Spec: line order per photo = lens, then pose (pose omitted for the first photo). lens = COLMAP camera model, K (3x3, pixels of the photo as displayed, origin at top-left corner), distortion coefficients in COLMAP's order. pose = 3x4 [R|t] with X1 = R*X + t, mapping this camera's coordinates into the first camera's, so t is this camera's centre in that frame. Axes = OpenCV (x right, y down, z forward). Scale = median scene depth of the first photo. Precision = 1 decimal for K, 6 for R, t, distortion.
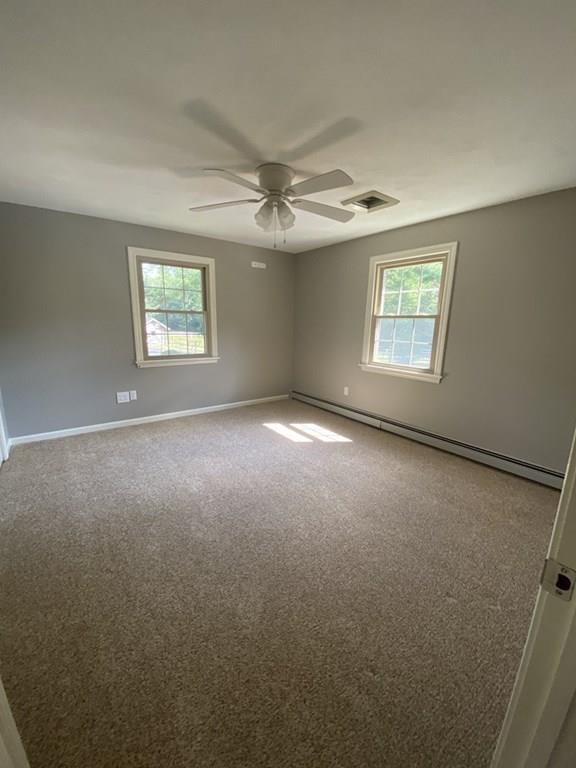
lens RADIAL K [[305.2, 0, 288.0], [0, 305.2, 384.0], [0, 0, 1]] dist [0.001187, -0.000002]
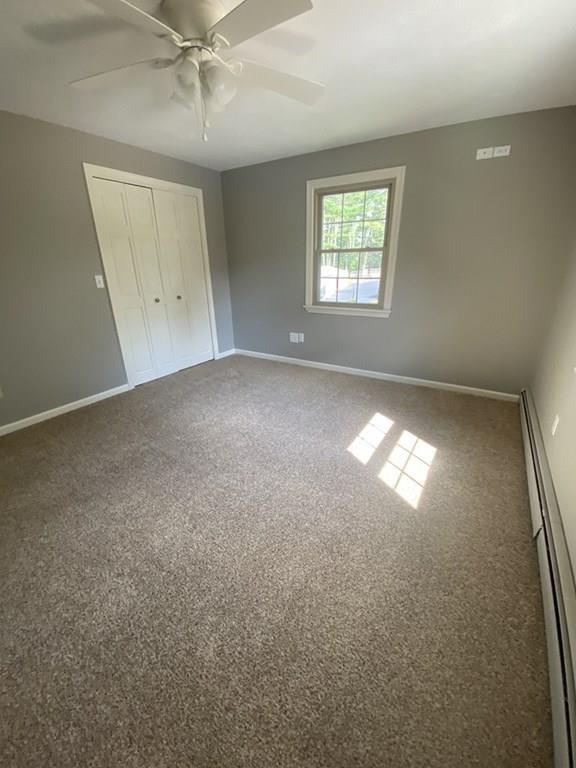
lens RADIAL K [[305.2, 0, 288.0], [0, 305.2, 384.0], [0, 0, 1]] dist [0.001187, -0.000002]
pose [[0.350833, 0.316414, -0.881362, 0.460469], [-0.168606, 0.947148, 0.272917, -0.091749], [0.921134, 0.052854, 0.385640, 0.558003]]
